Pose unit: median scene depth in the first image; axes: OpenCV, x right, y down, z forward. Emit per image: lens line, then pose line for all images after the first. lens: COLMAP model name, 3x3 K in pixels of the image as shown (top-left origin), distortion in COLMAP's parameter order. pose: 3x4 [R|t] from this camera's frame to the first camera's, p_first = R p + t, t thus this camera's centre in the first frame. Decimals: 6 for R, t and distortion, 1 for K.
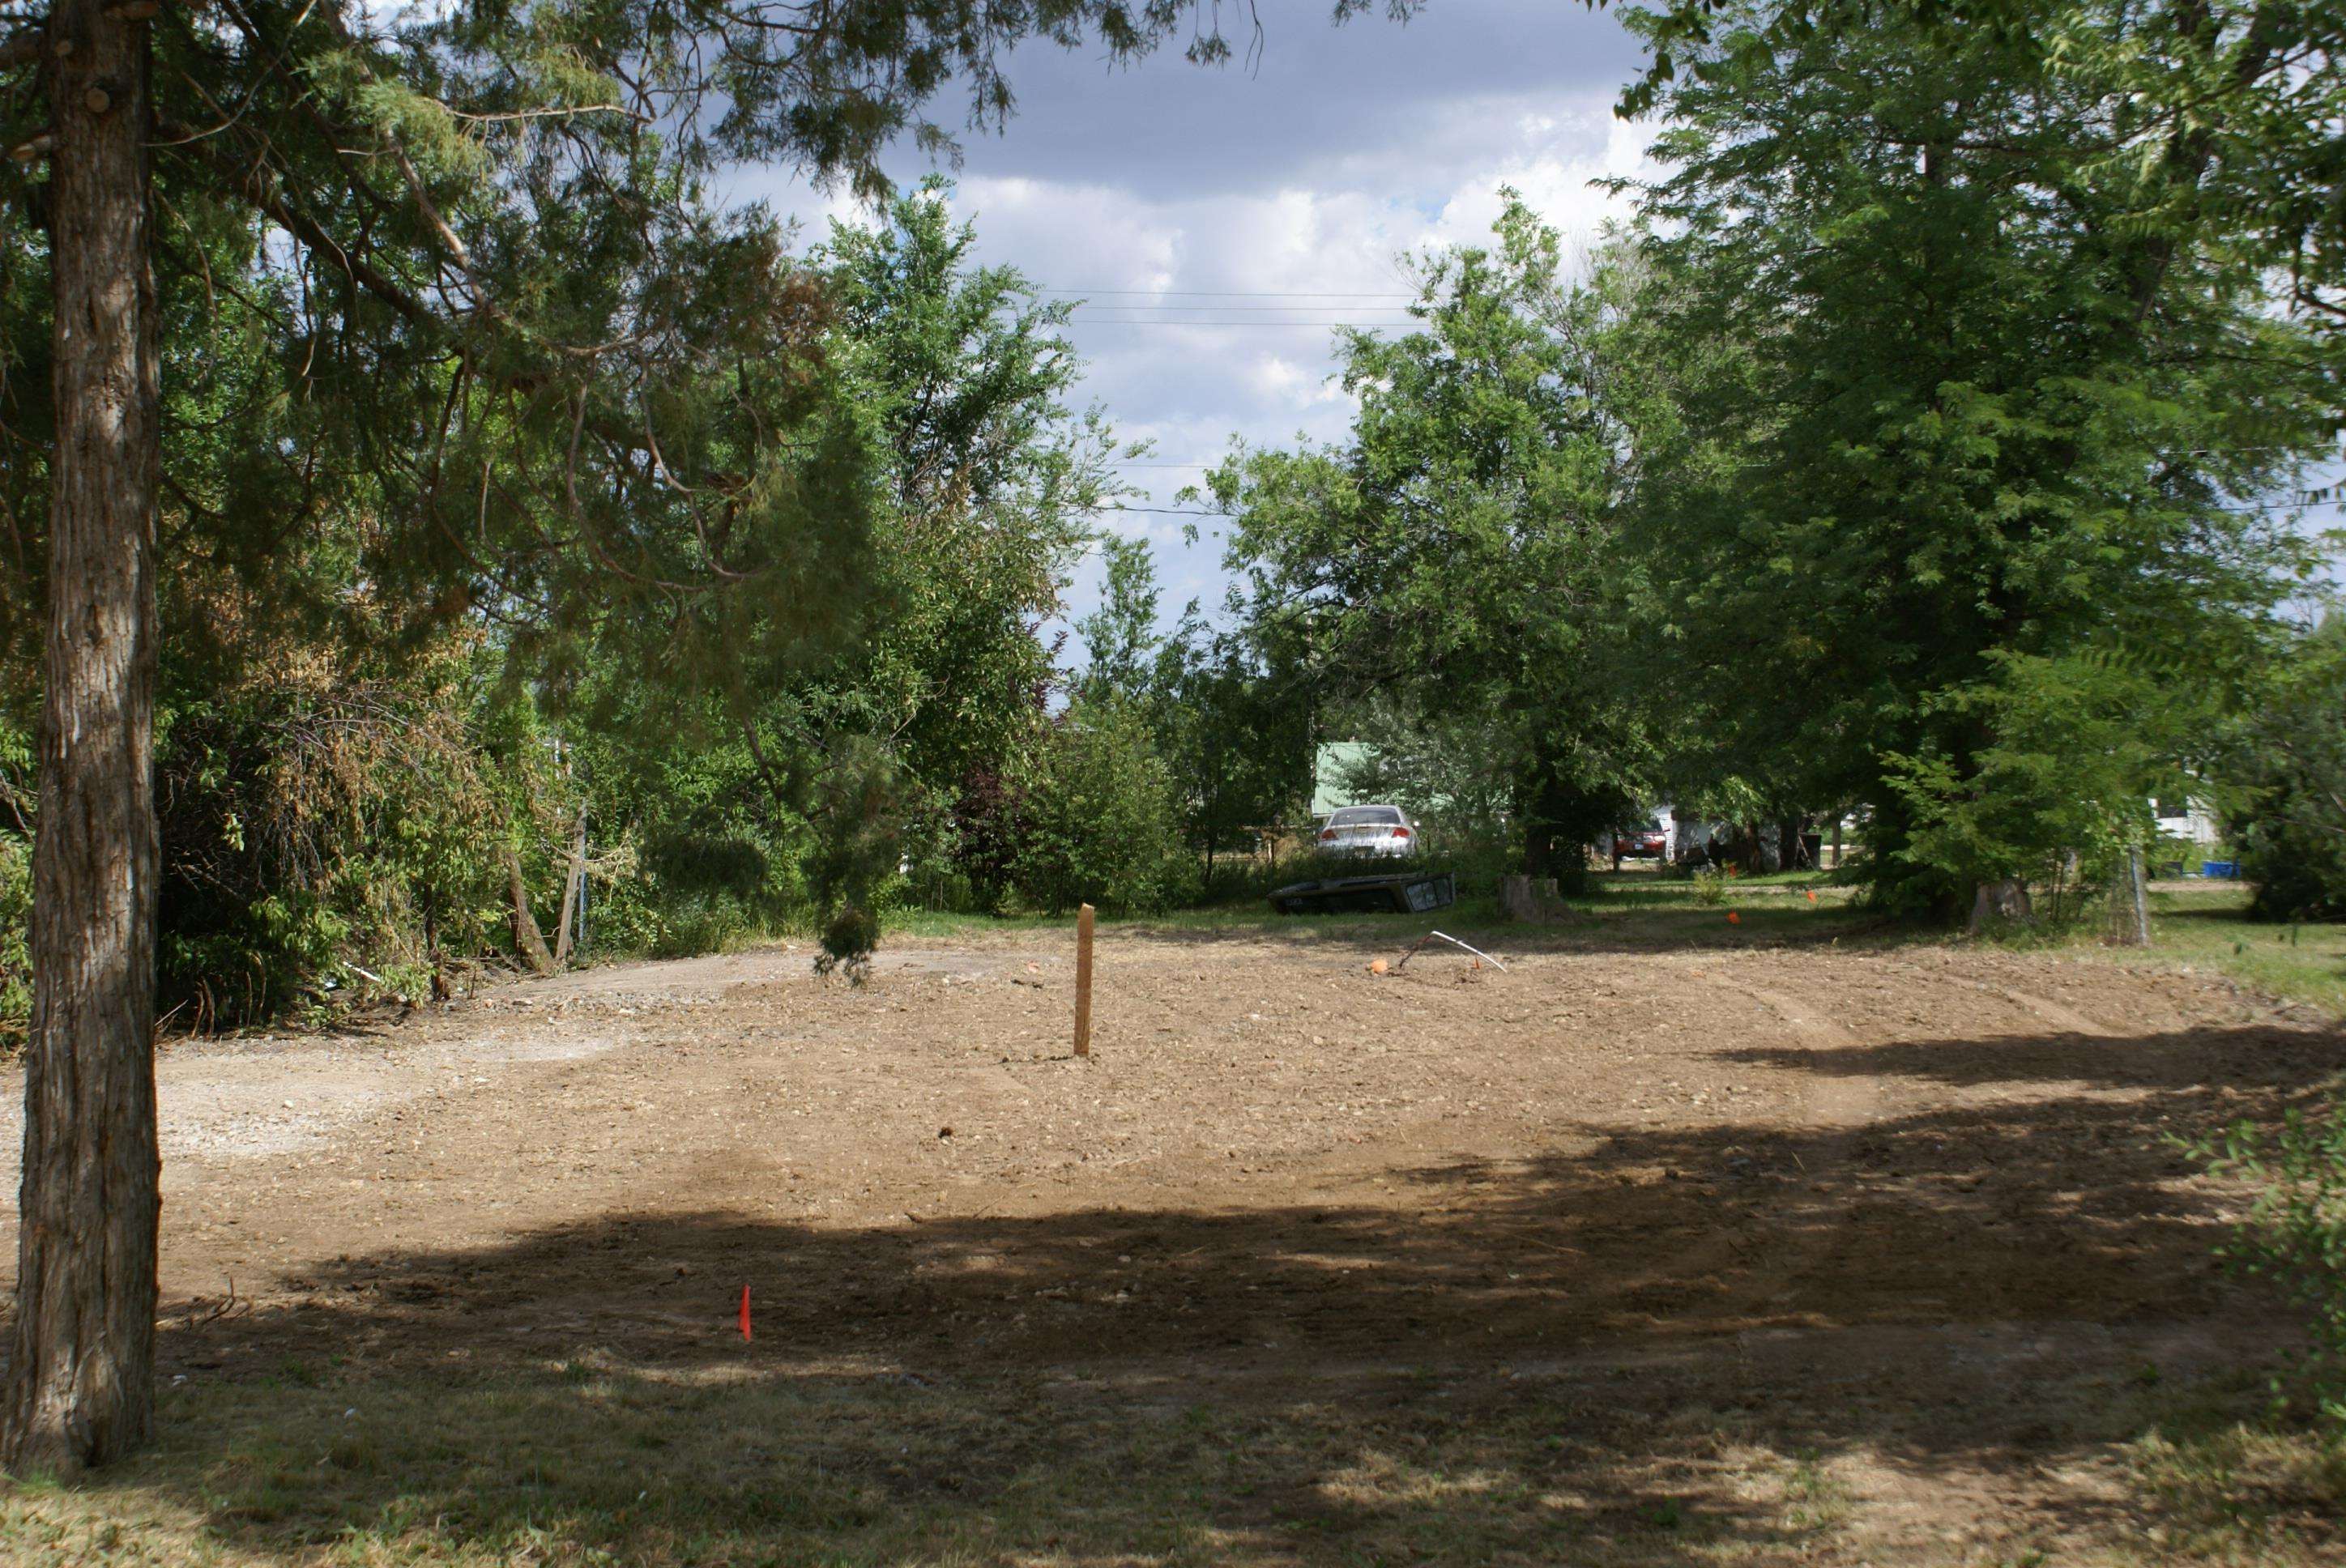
lens RADIAL K [[3737.4, 0, 1153.5], [0, 3737.4, 778.4], [0, 0, 1]] dist [-0.027909, 0.000000]
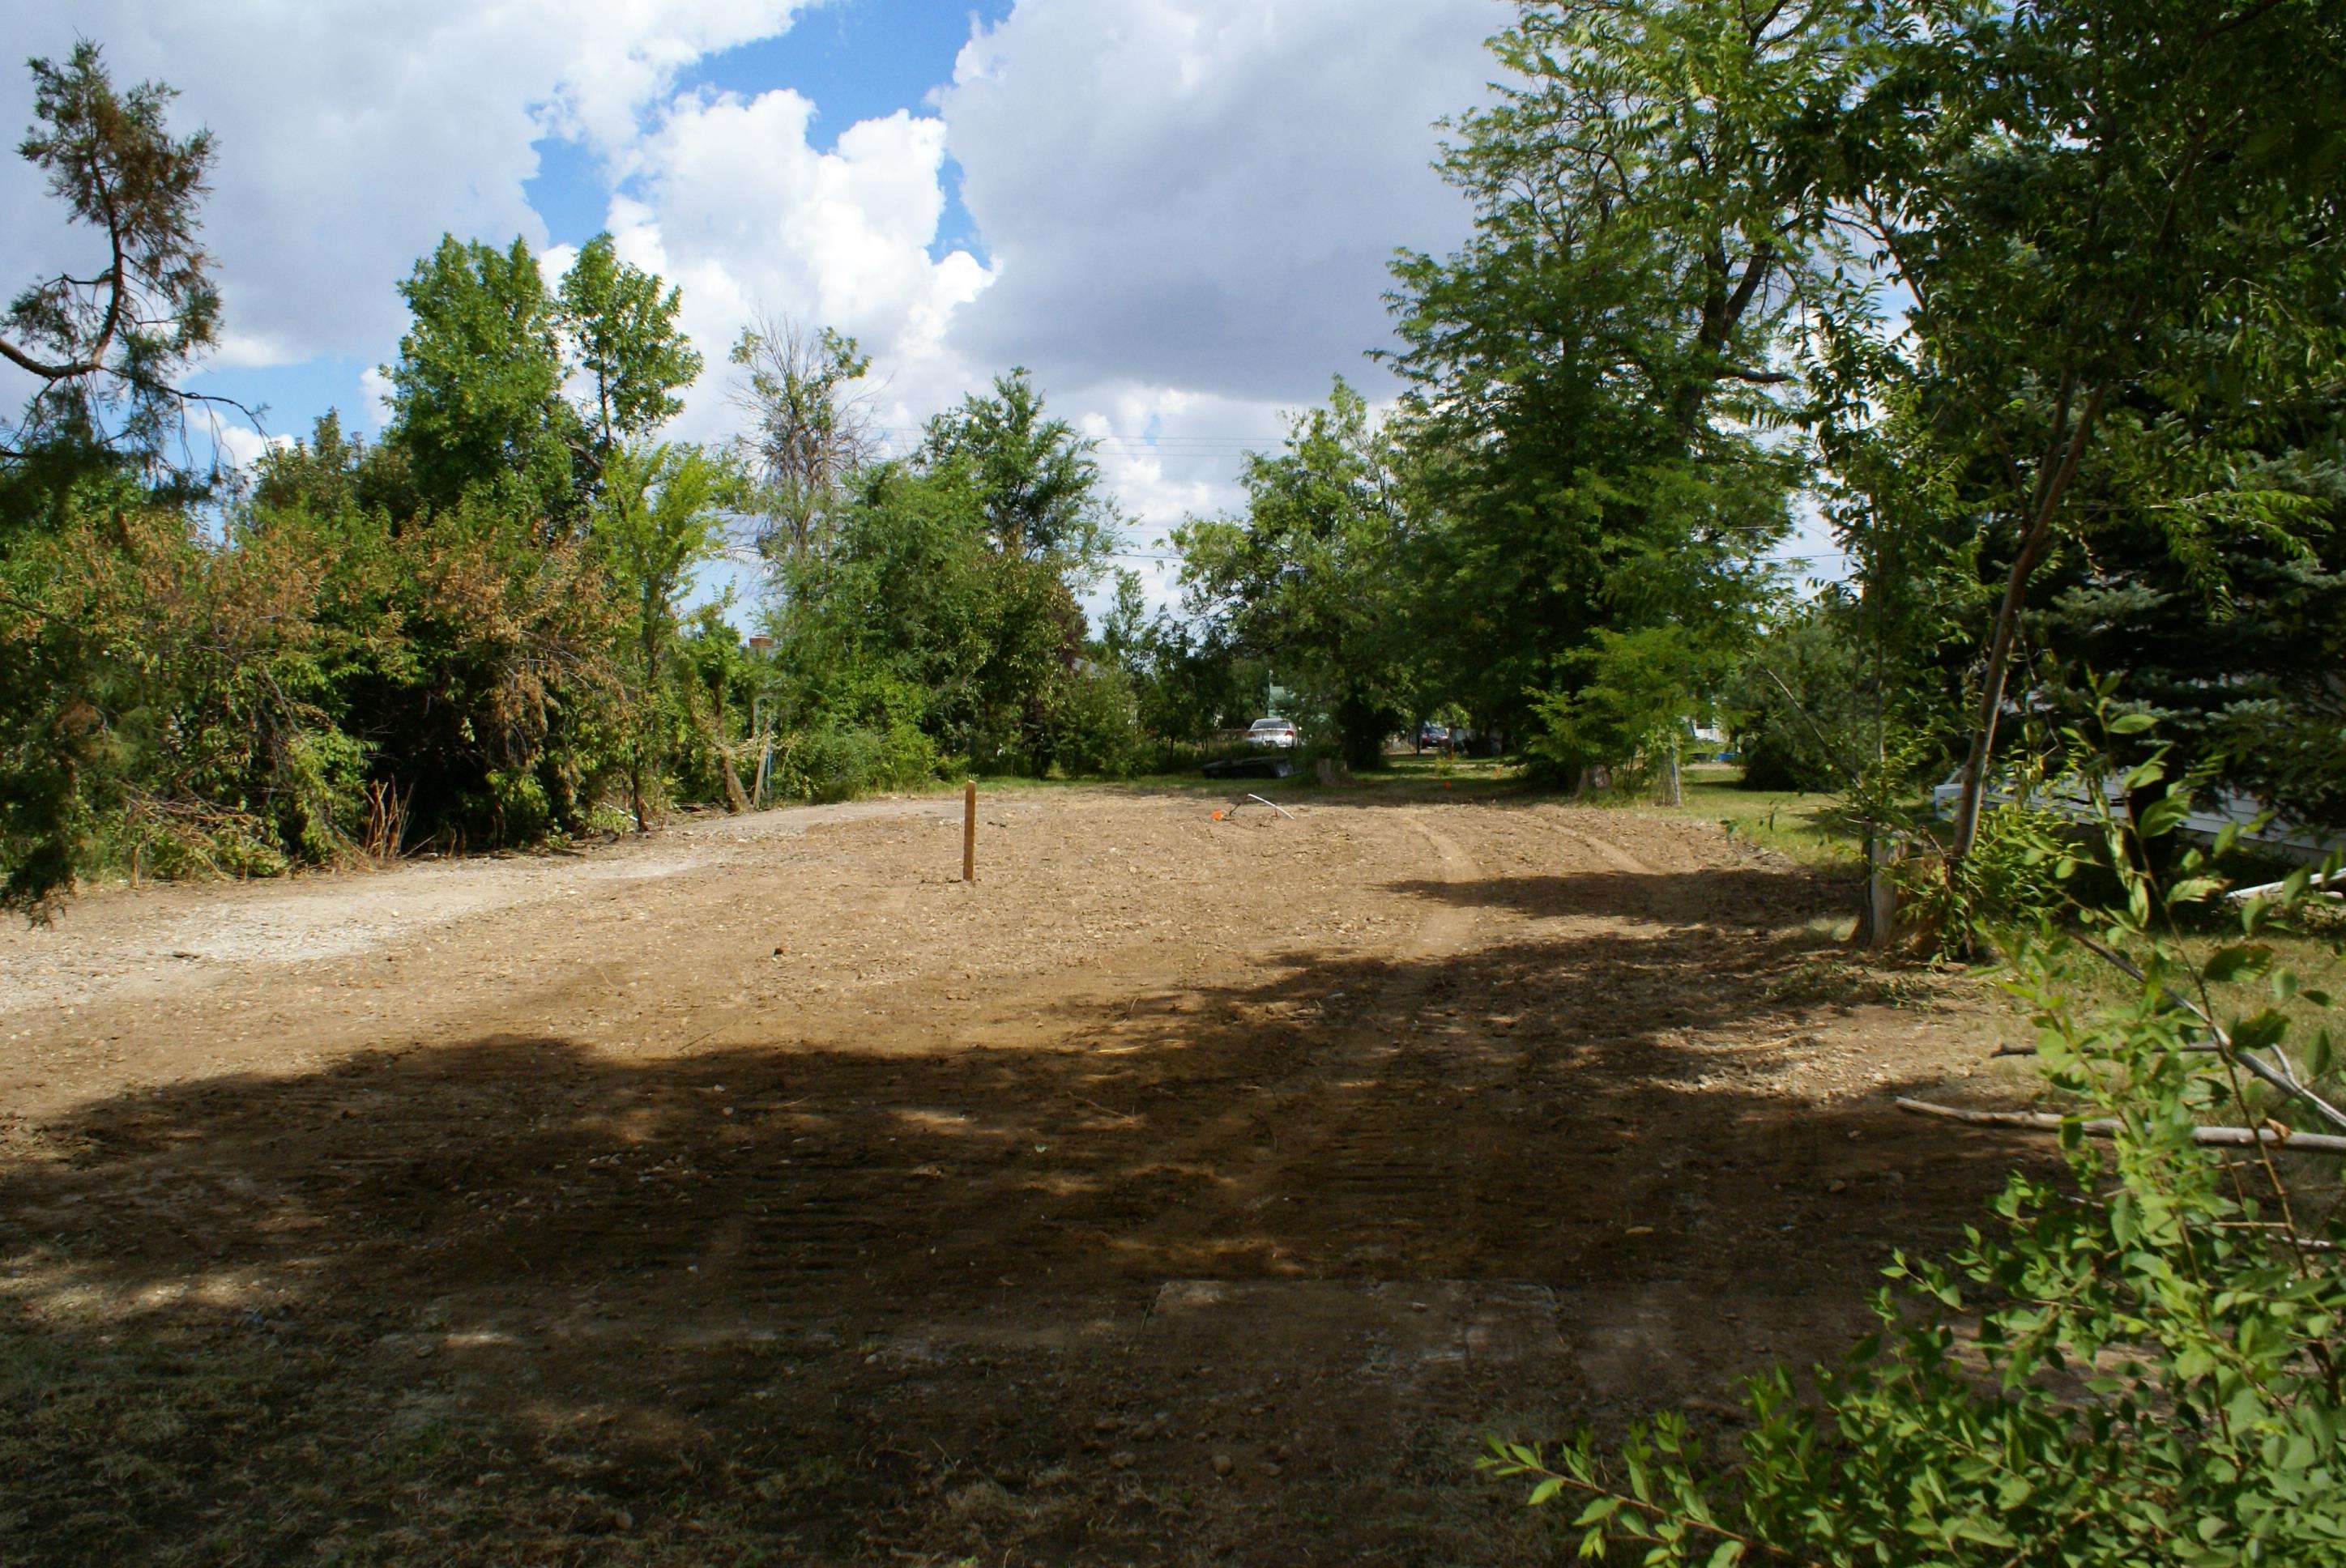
lens RADIAL K [[1833.8, 0, 1161.9], [0, 1833.8, 791.2], [0, 0, 1]] dist [-0.130848, 0.098951]
pose [[0.999640, 0.007743, -0.025707, 0.053550], [-0.006528, 0.998872, 0.047032, 0.001827], [0.026042, -0.046847, 0.998563, 0.178312]]
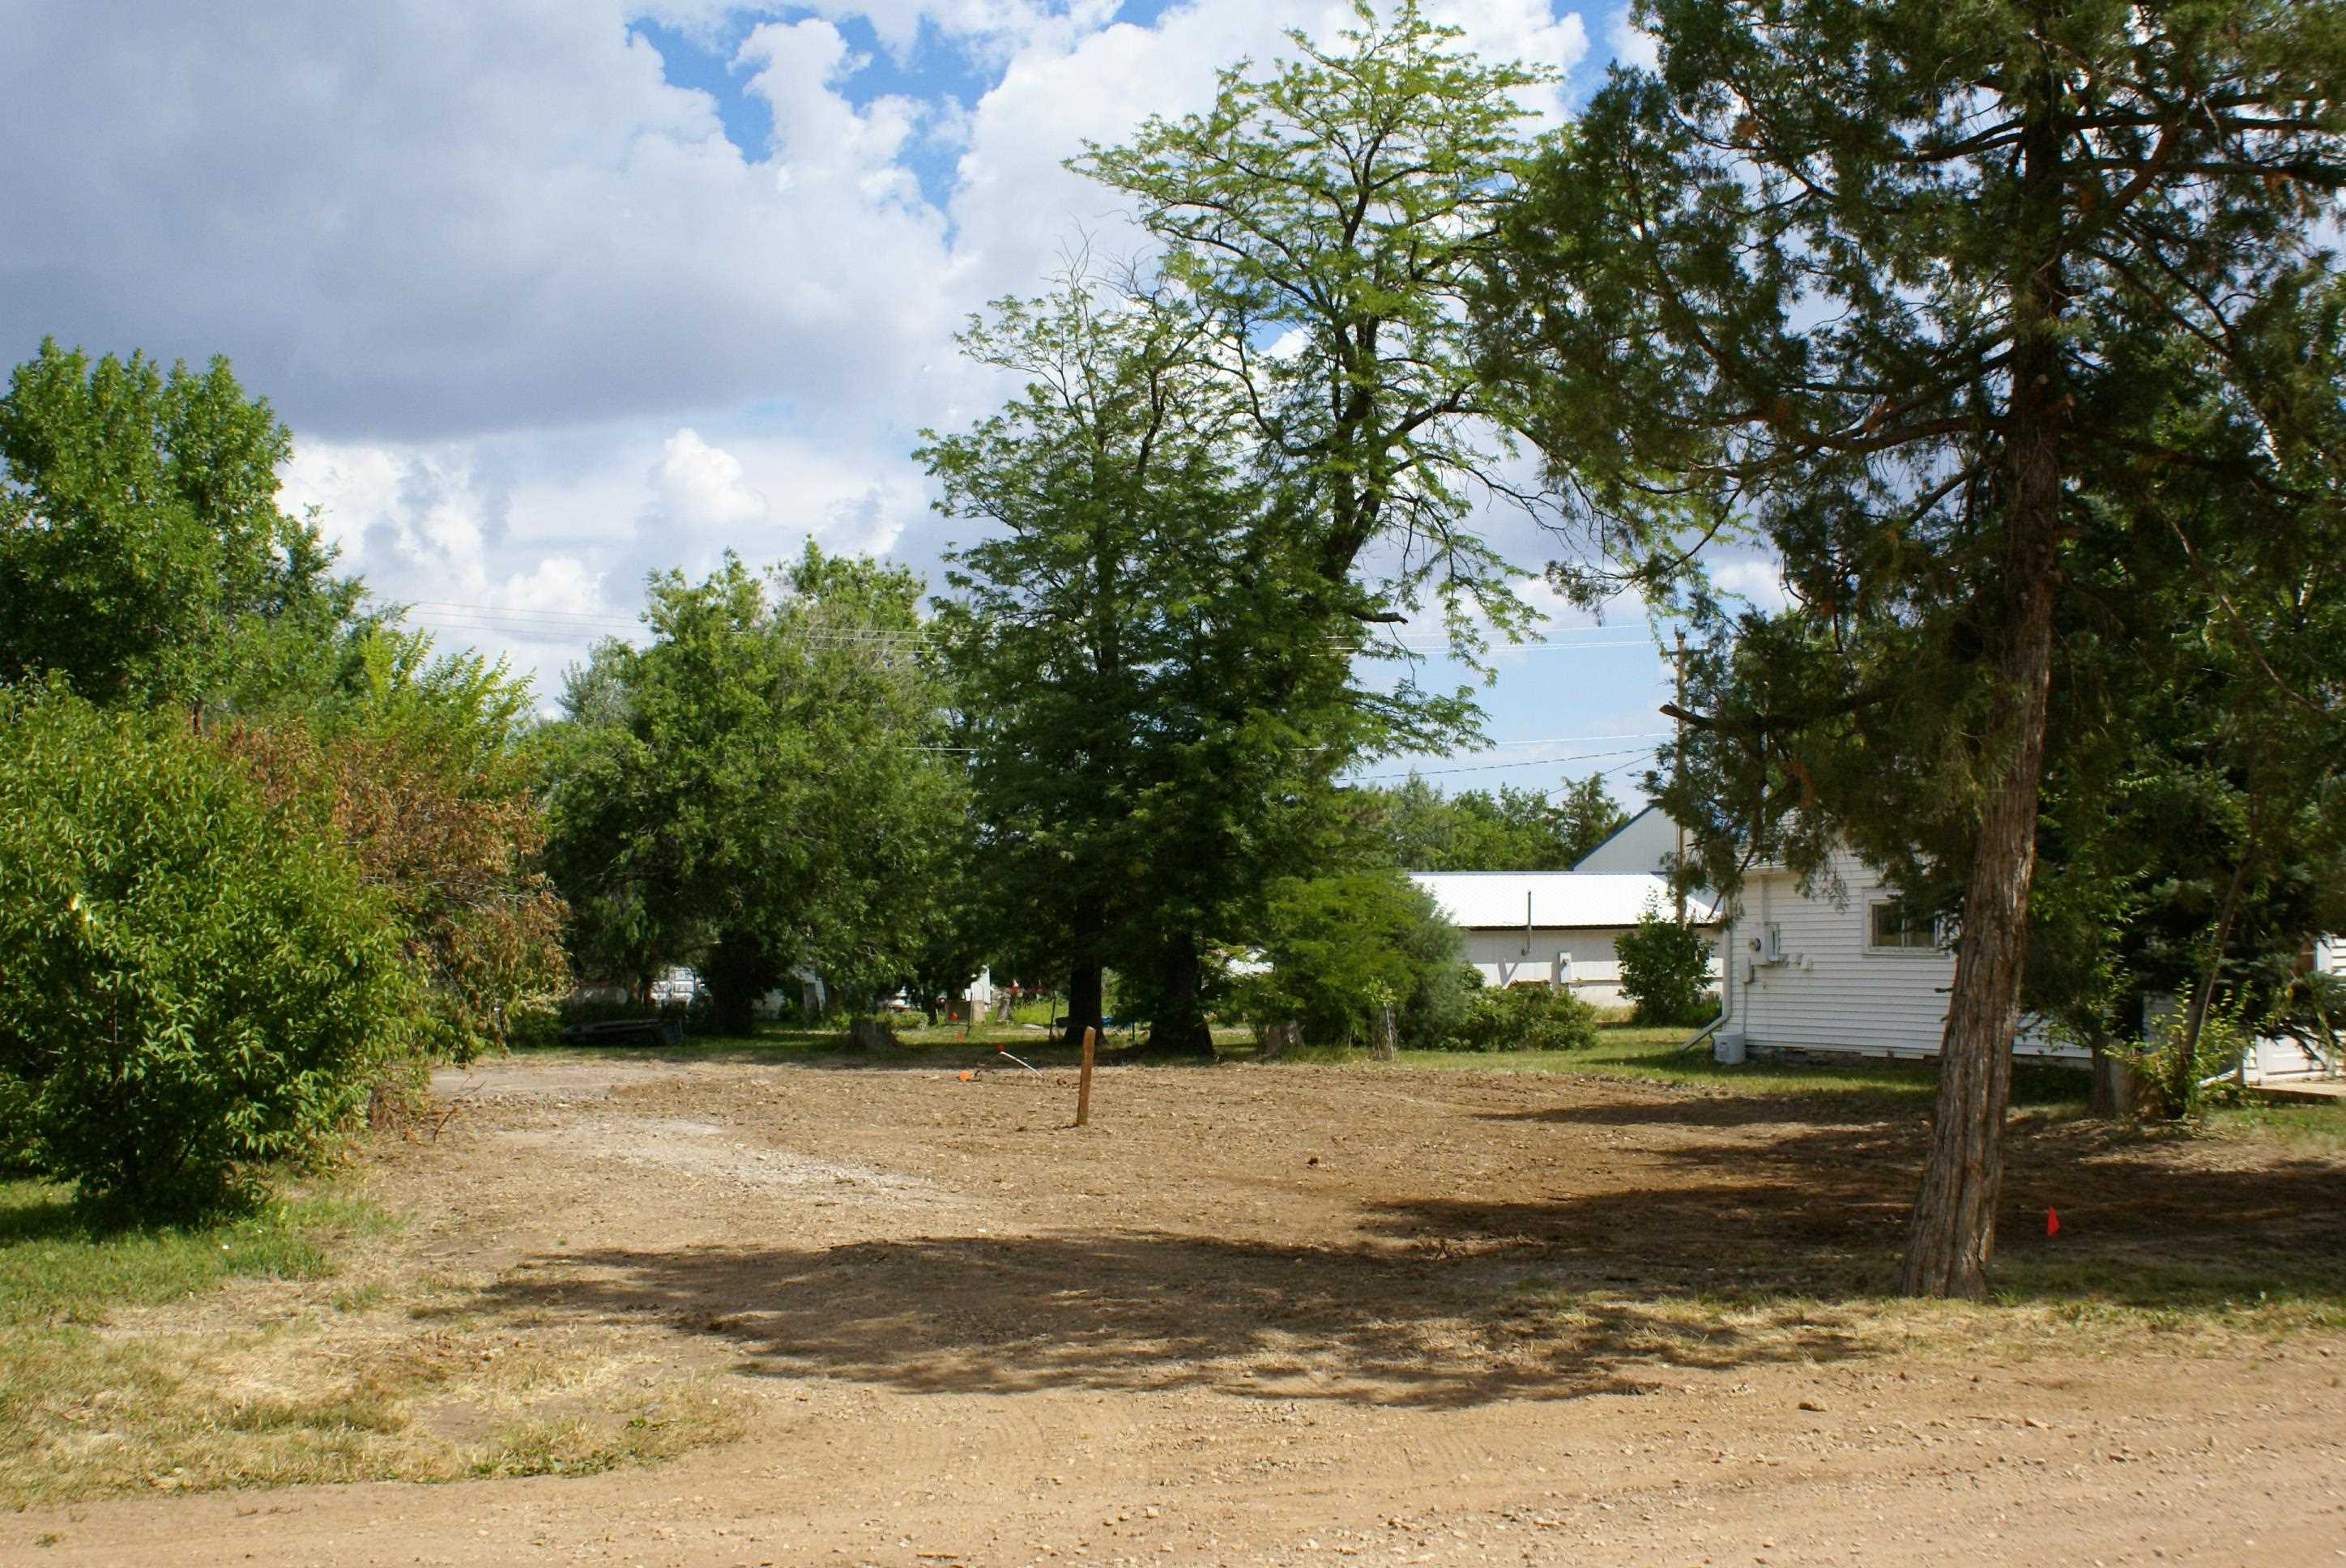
lens RADIAL K [[2677.9, 0, 1164.9], [0, 2677.9, 787.1], [0, 0, 1]] dist [-0.057847, 0.000000]
pose [[0.895757, 0.042278, 0.442529, -0.330269], [-0.012804, 0.997508, -0.069382, 0.007528], [-0.444360, 0.056484, 0.894066, -0.006669]]
